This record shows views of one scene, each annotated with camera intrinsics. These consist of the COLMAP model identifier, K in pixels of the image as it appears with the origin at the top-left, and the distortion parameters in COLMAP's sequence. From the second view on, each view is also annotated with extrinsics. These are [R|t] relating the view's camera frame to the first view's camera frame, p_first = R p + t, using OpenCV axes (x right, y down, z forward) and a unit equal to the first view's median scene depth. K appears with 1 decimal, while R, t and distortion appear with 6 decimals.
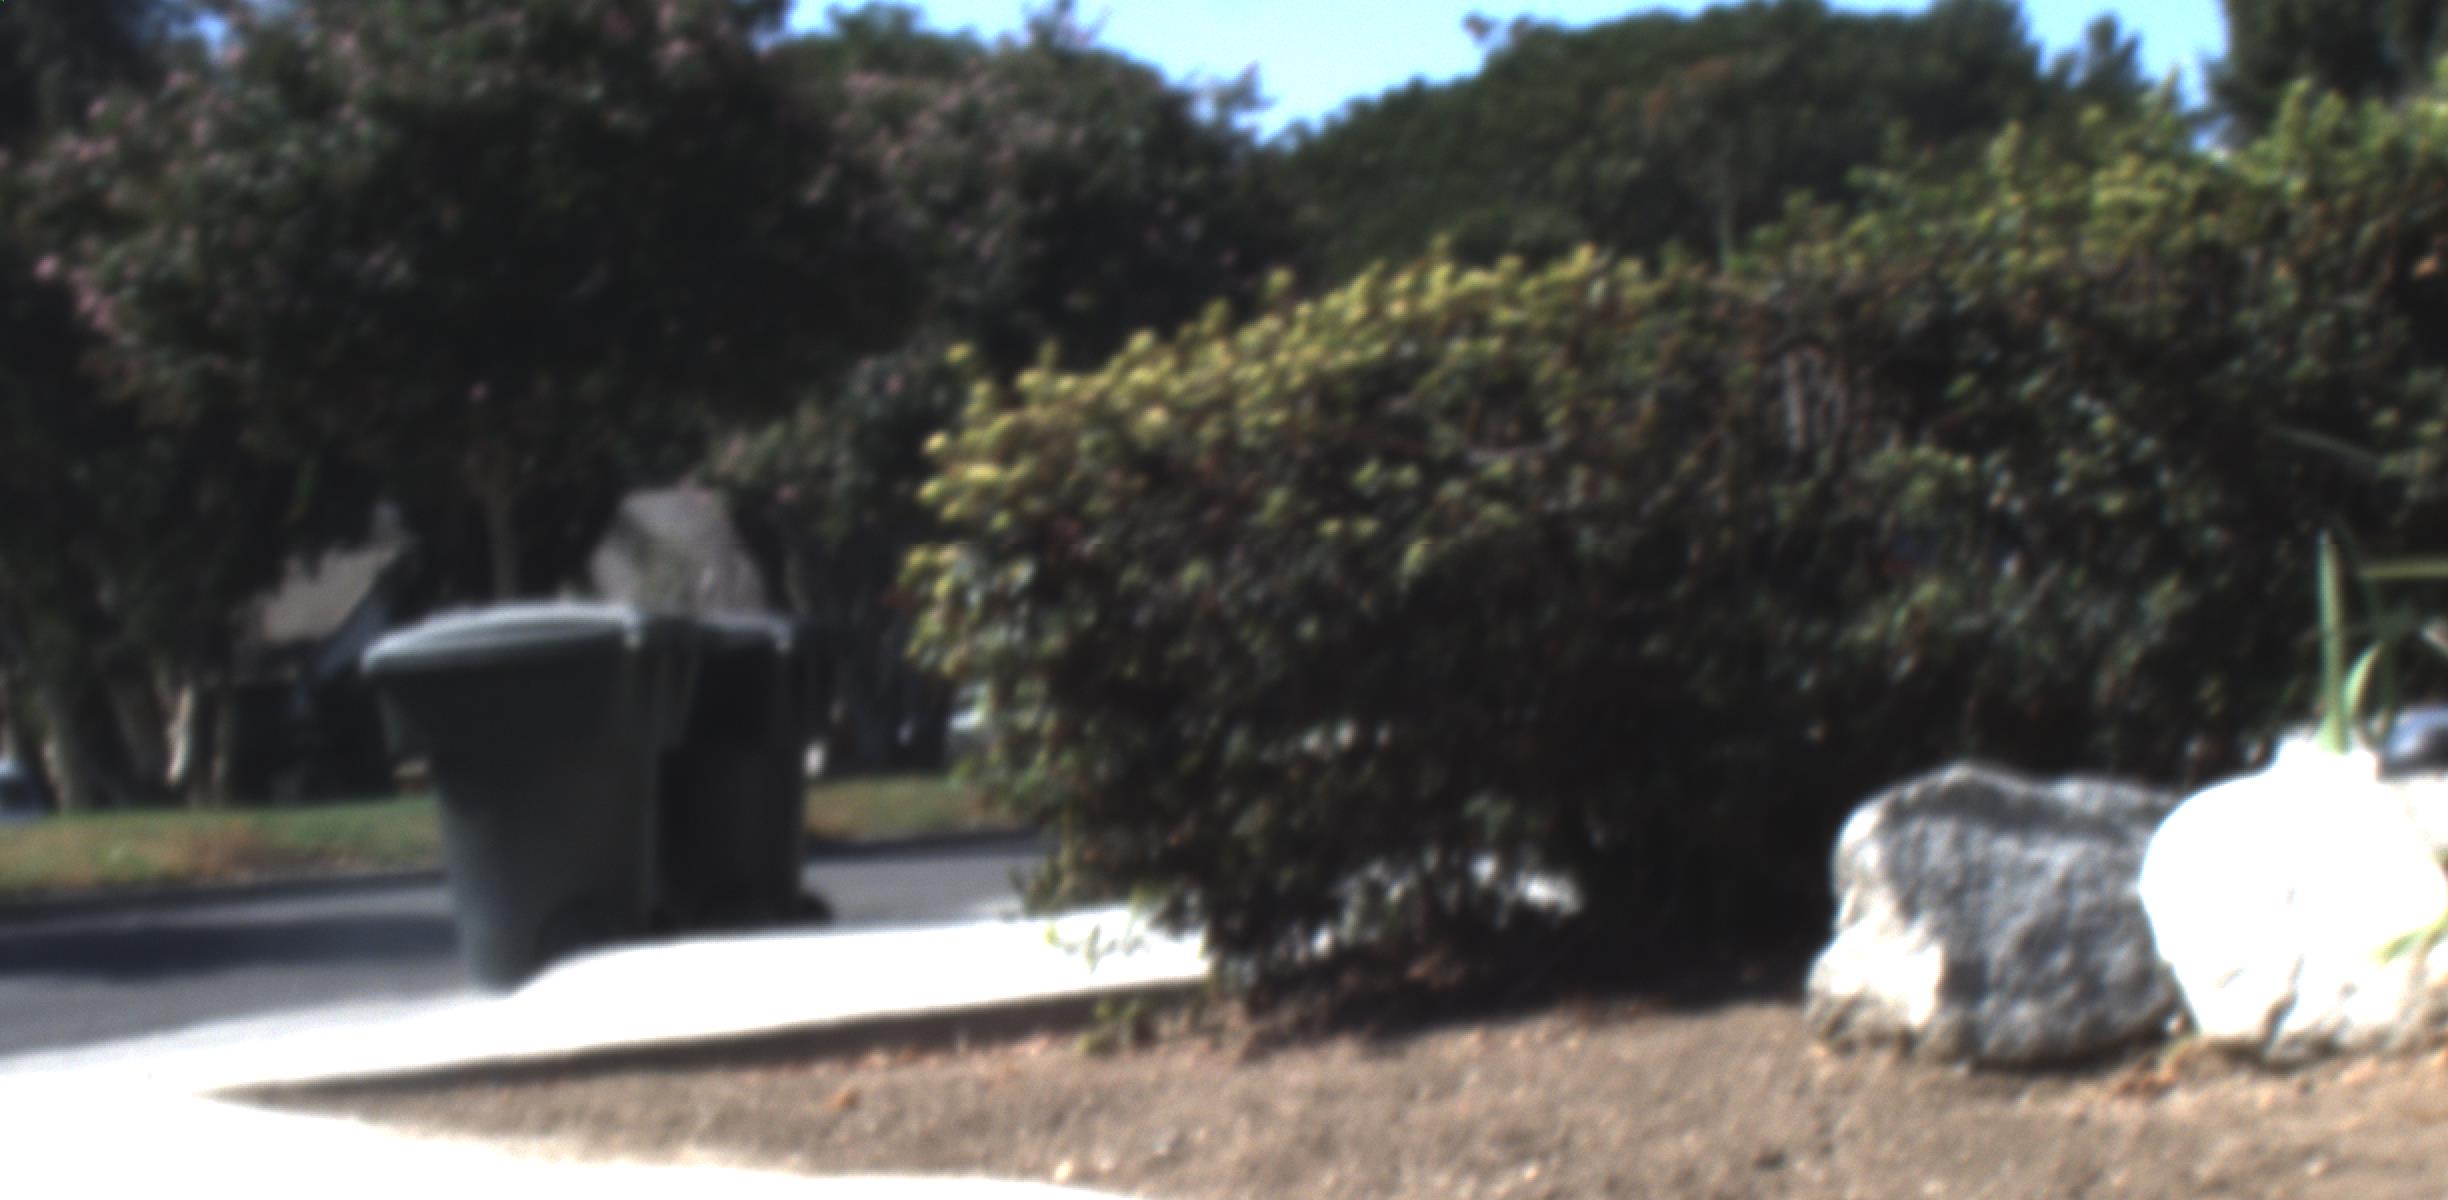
lens RADIAL K [[4494.9, 0, 1224.0], [0, 4494.9, 600.0], [0, 0, 1]] dist [-0.025724, 0.034403]
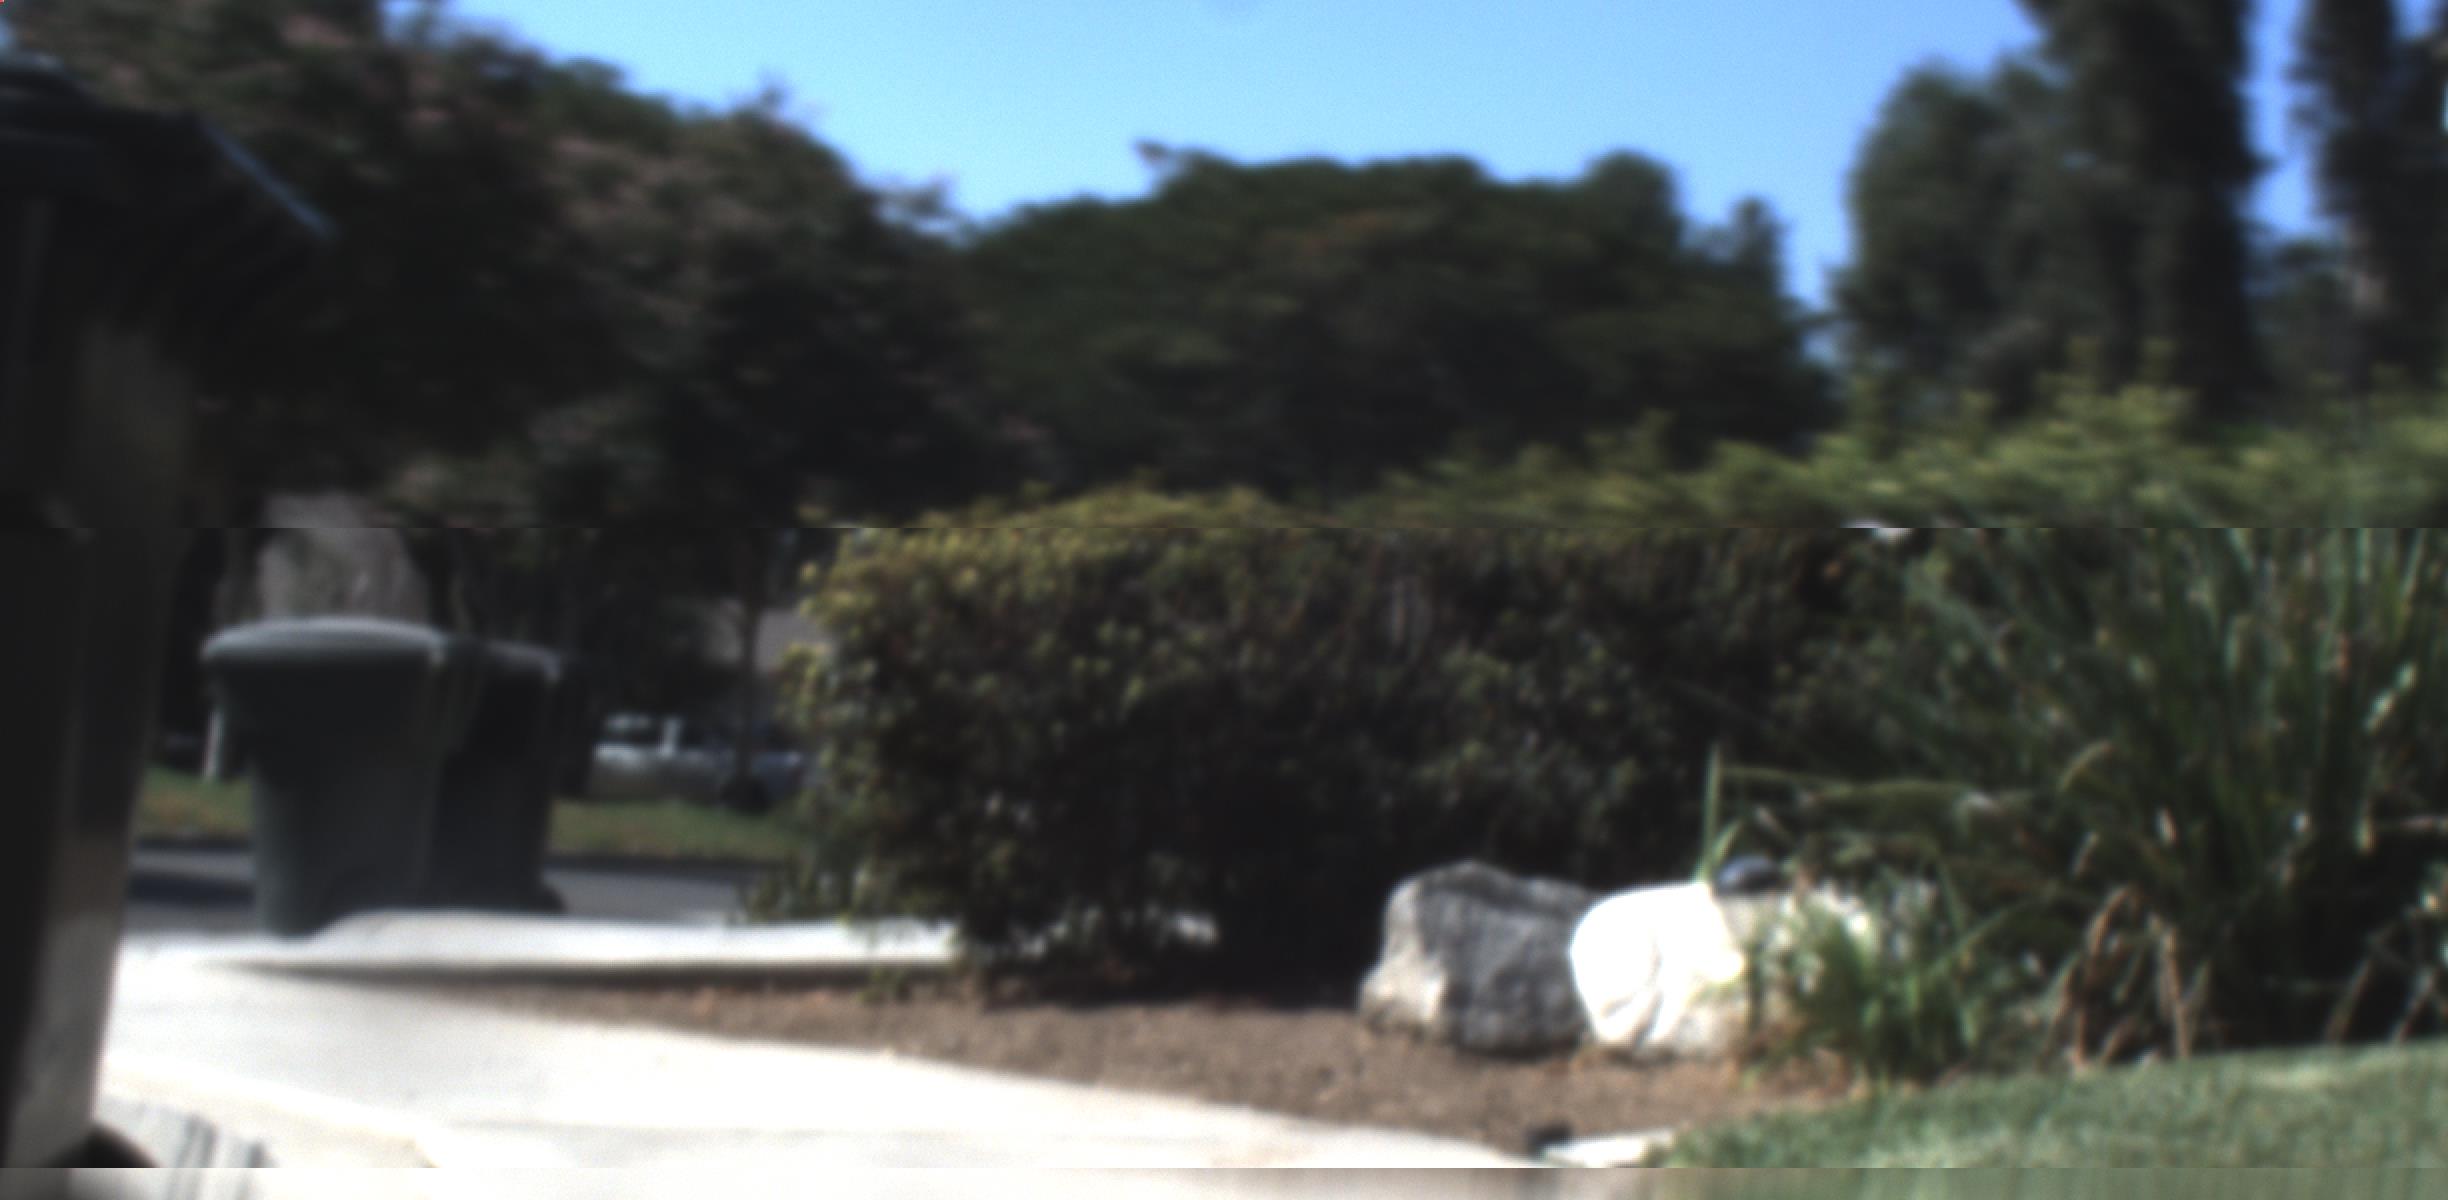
lens RADIAL K [[4494.9, 0, 1224.0], [0, 4494.9, 600.0], [0, 0, 1]] dist [-0.025724, 0.034403]
pose [[0.989607, 0.115181, 0.086094, -0.058548], [-0.113475, 0.993240, -0.024466, -0.006070], [-0.088330, 0.014442, 0.995987, -0.479180]]
